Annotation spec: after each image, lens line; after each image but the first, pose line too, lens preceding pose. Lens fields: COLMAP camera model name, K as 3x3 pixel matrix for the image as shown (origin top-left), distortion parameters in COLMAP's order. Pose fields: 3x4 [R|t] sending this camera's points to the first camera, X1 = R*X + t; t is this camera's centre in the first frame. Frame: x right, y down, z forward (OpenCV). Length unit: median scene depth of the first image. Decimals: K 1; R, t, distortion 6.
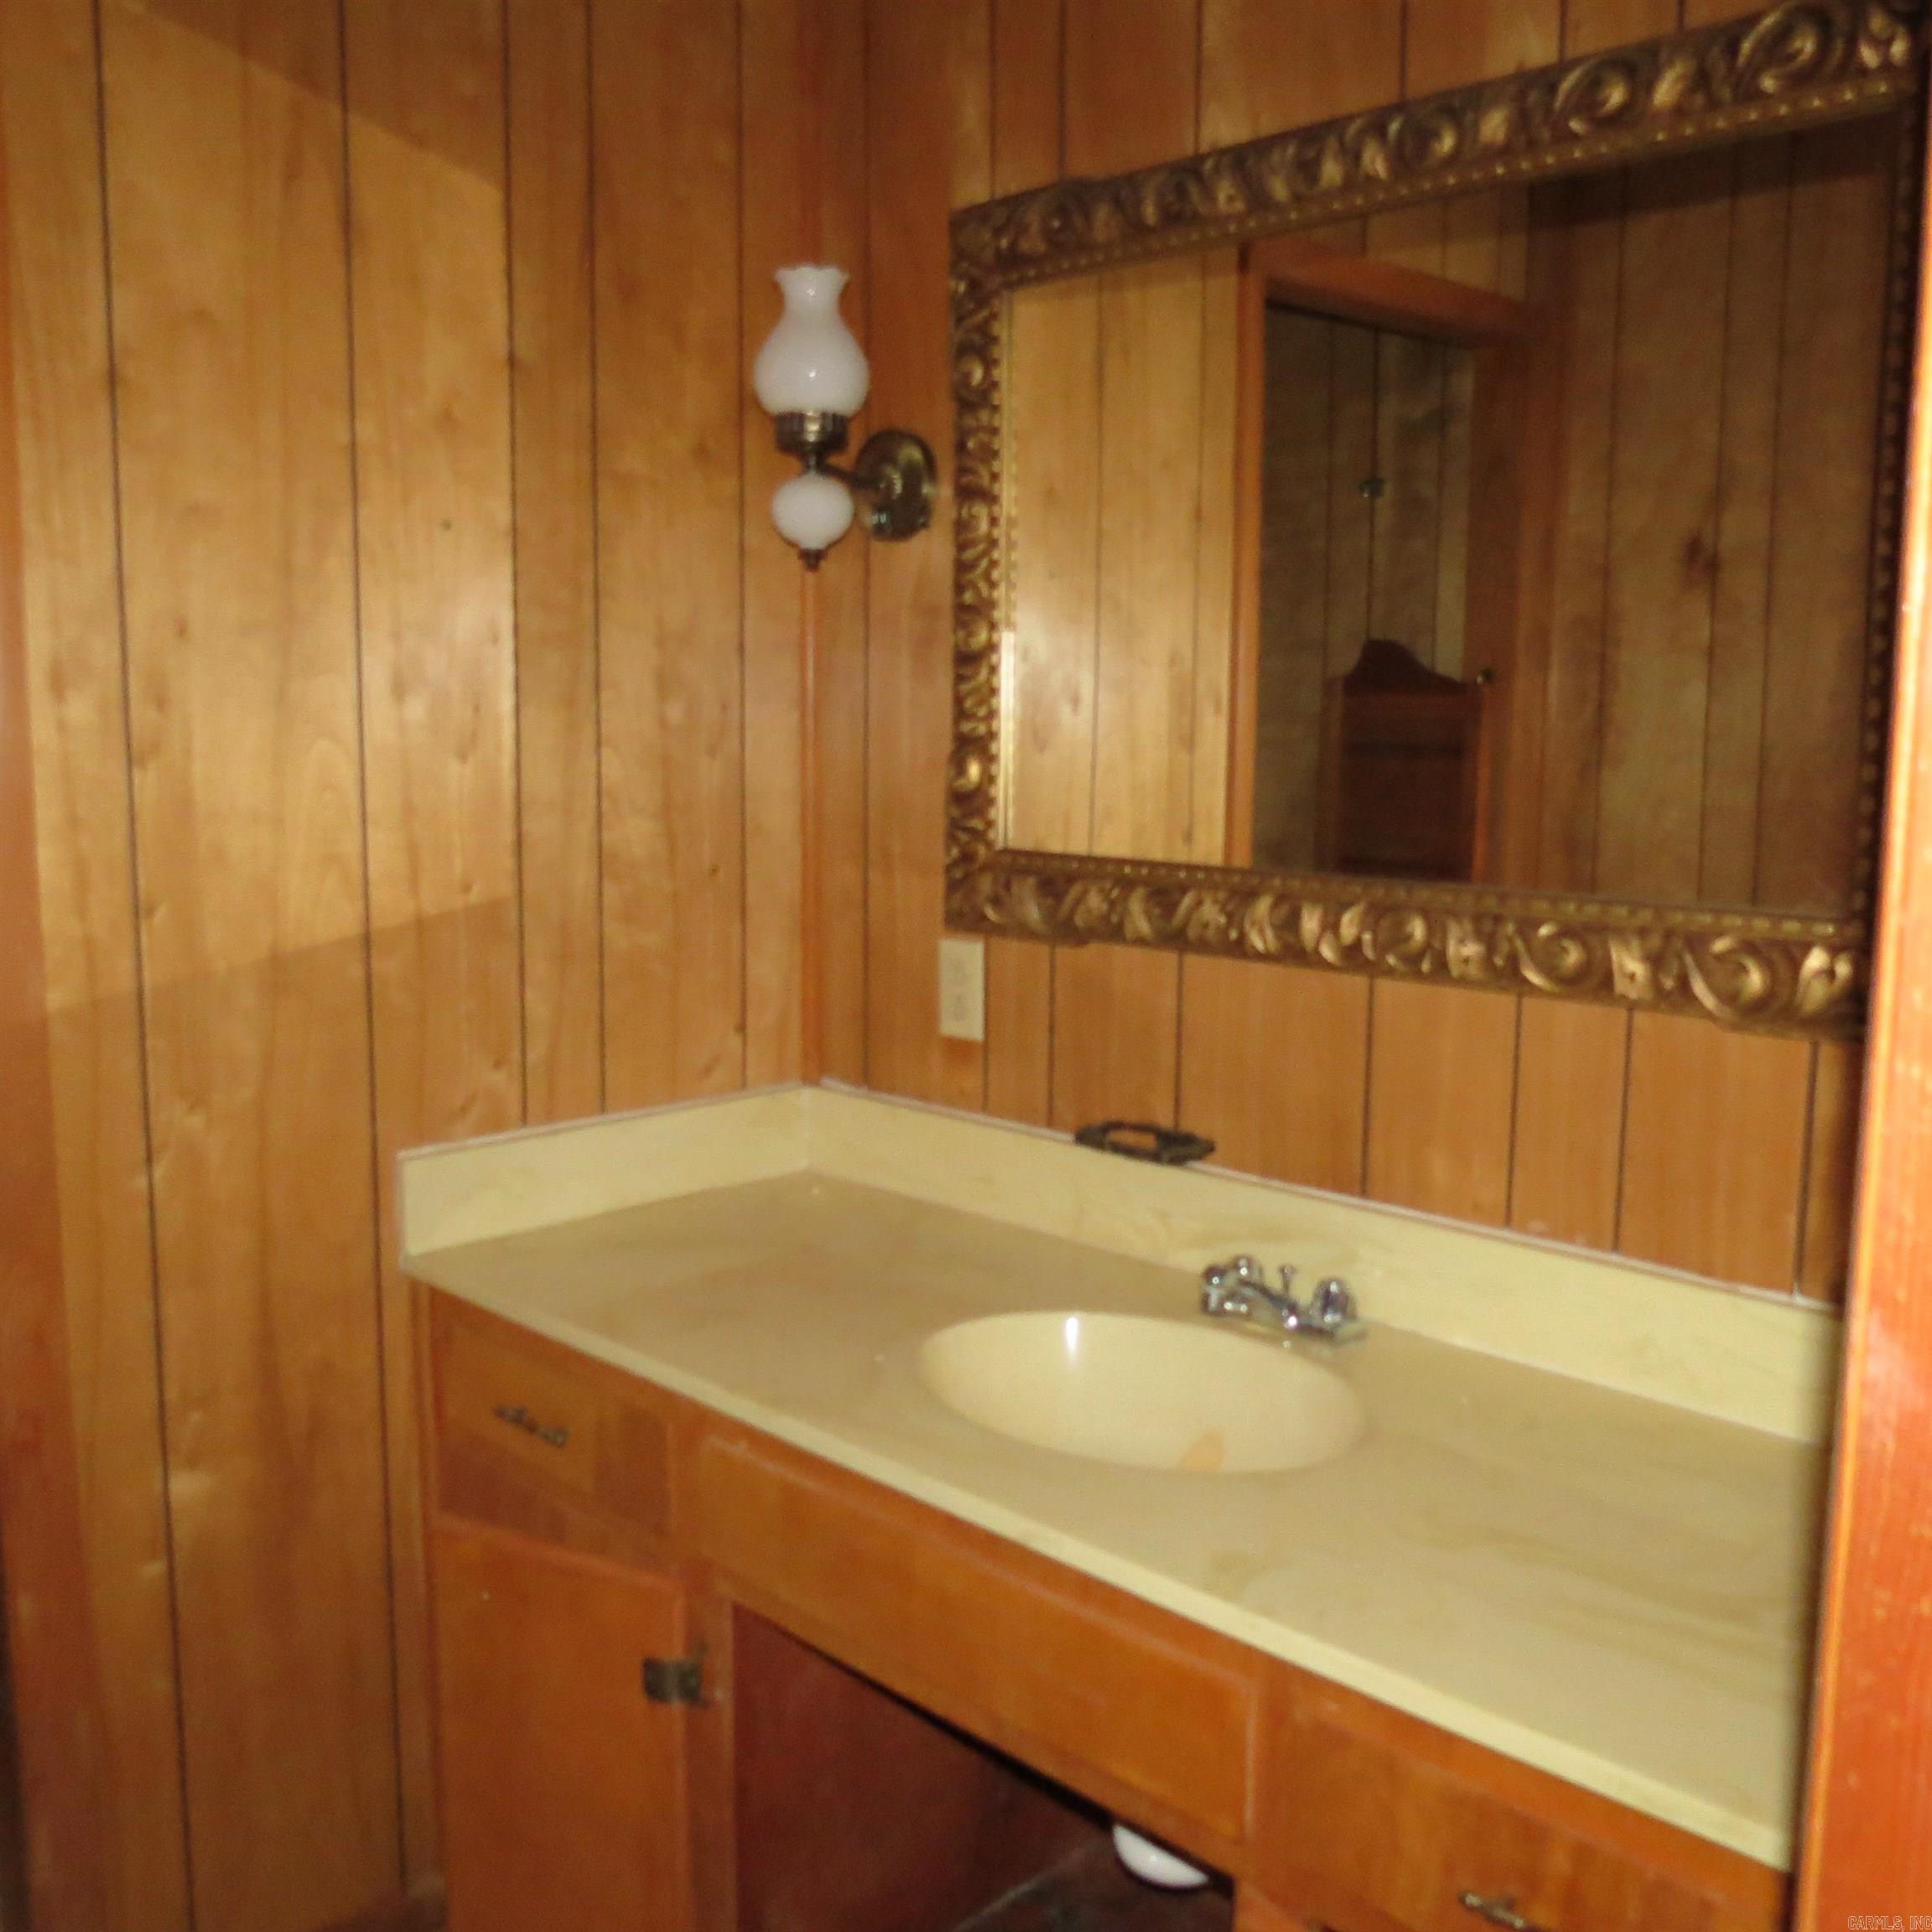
lens RADIAL K [[1818.5, 0, 966.0], [0, 1818.5, 966.0], [0, 0, 1]] dist [-0.041231, 0.018423]
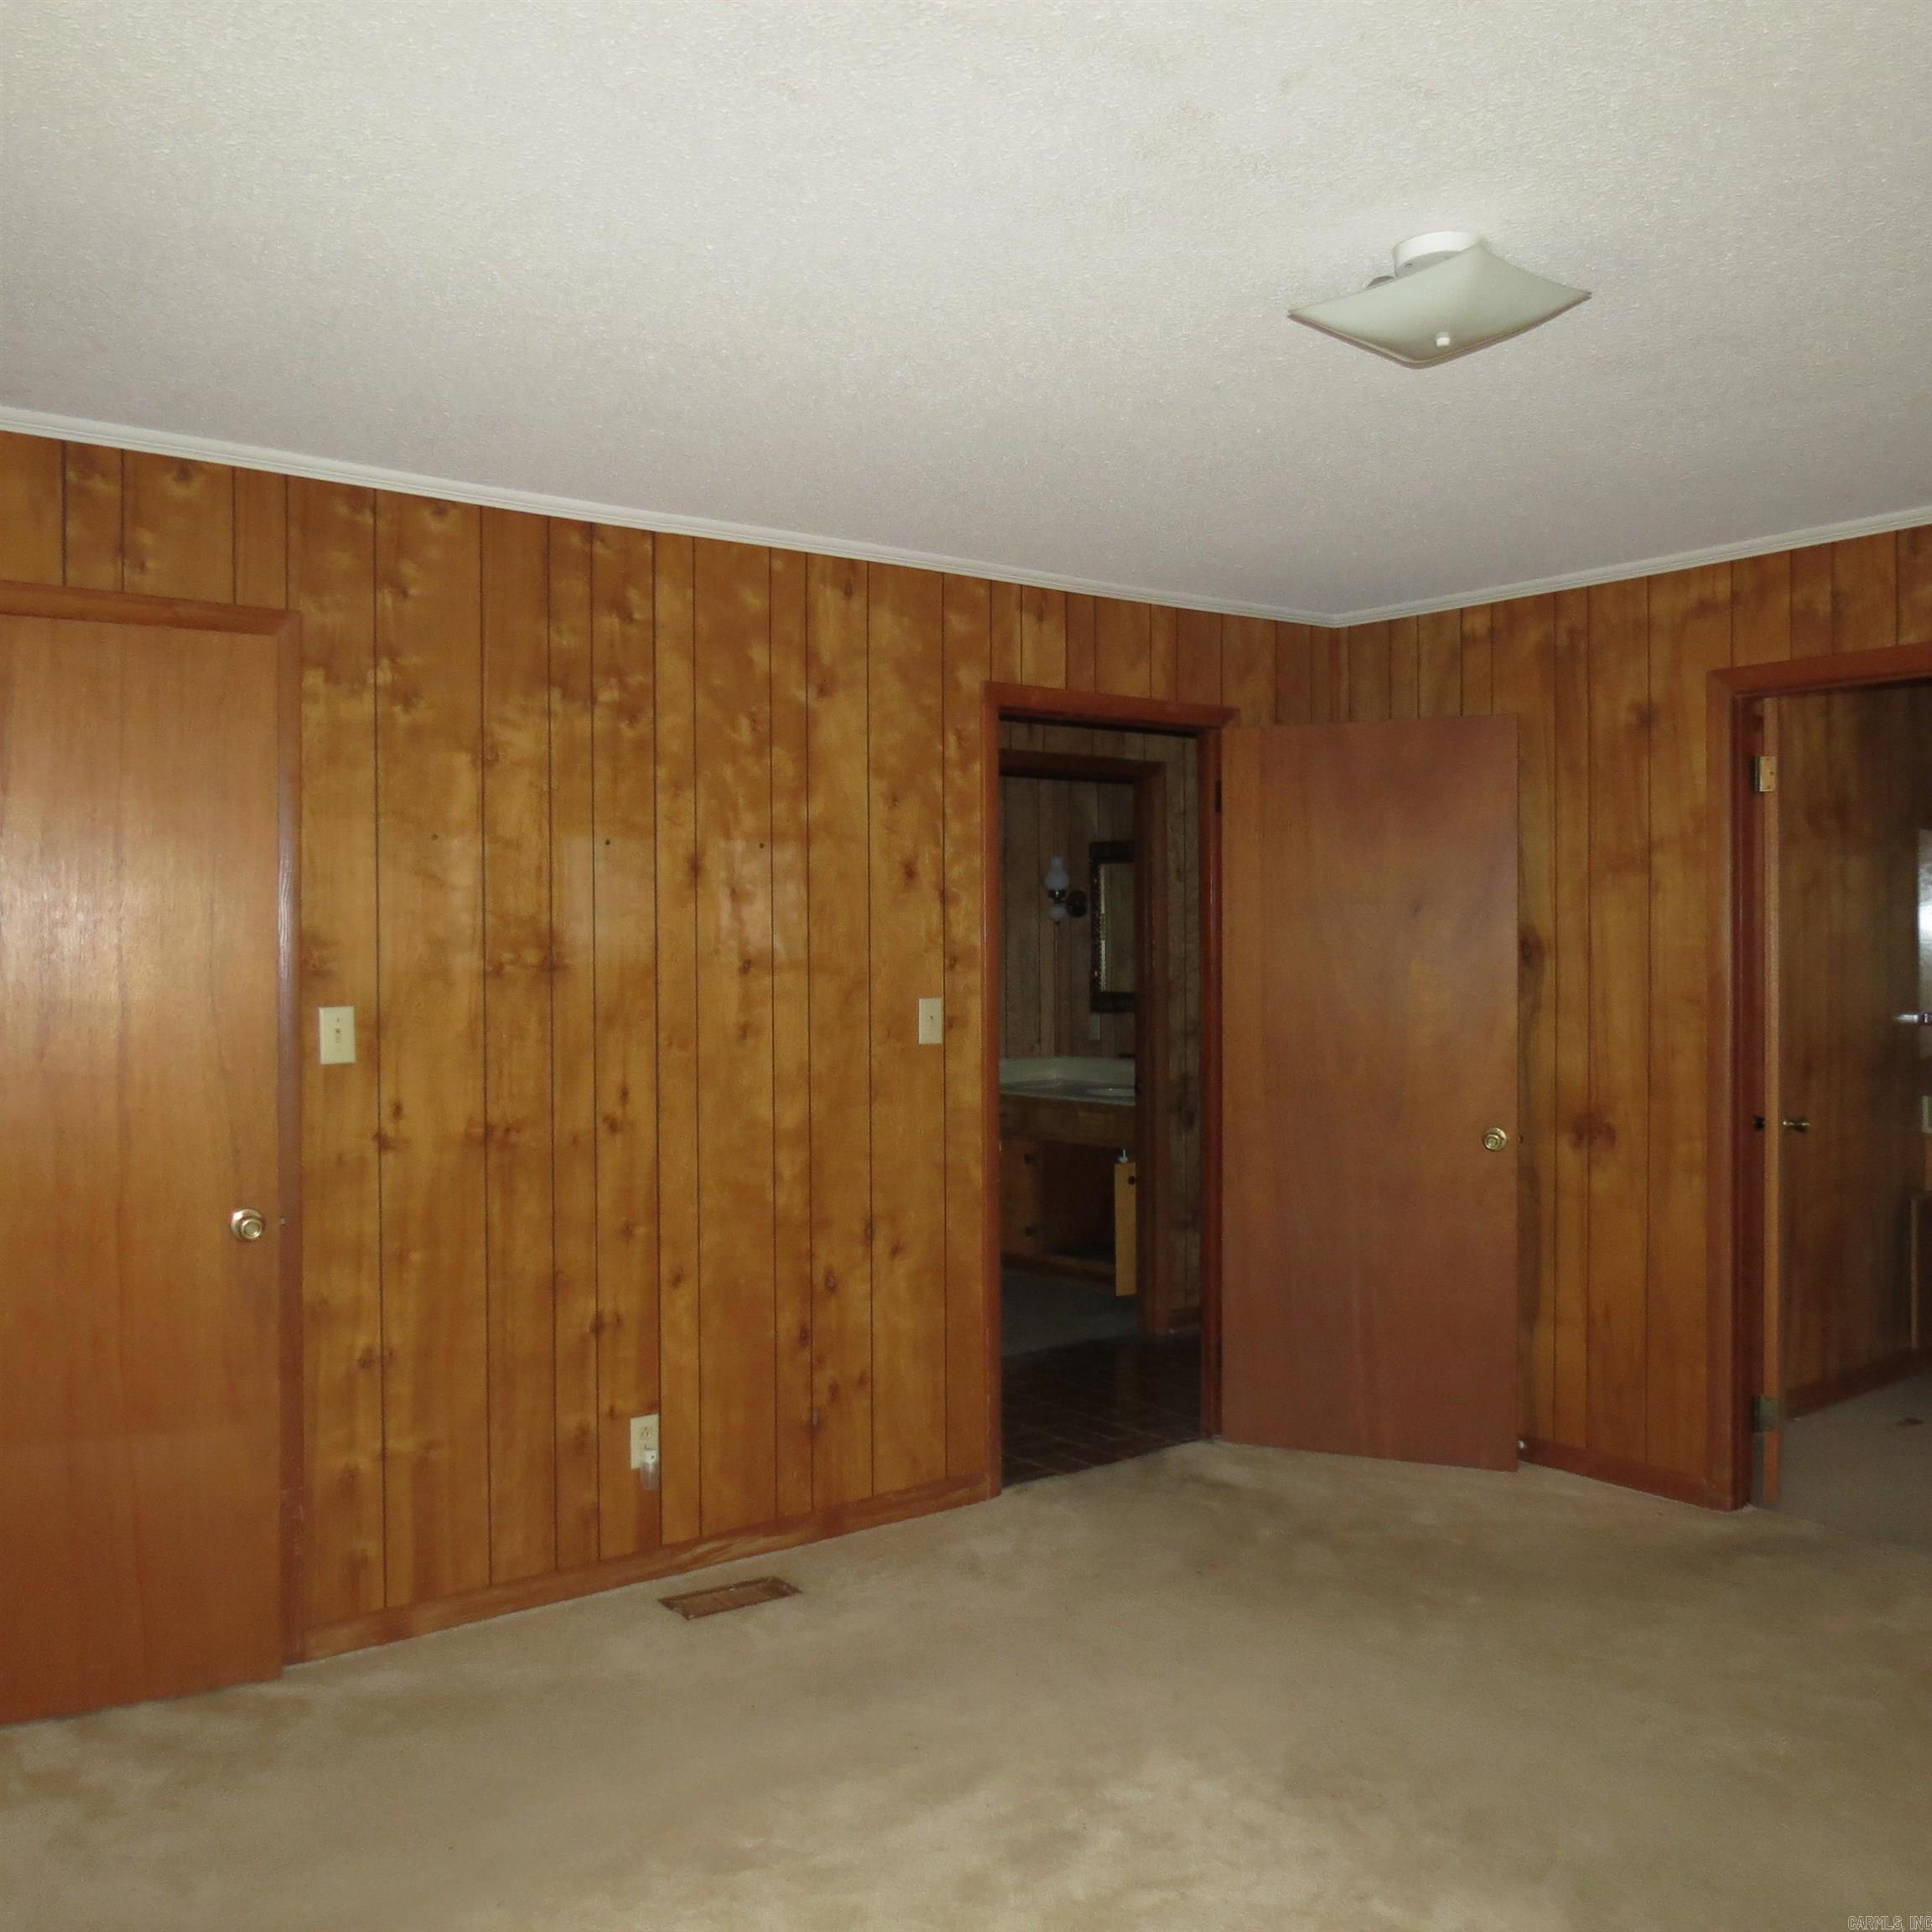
lens RADIAL K [[1818.5, 0, 966.0], [0, 1818.5, 966.0], [0, 0, 1]] dist [-0.041231, 0.018423]
pose [[0.992094, -0.014973, -0.124604, 0.227151], [0.000508, 0.993328, -0.115319, 0.355766], [0.125500, 0.114344, 0.985482, -3.141842]]
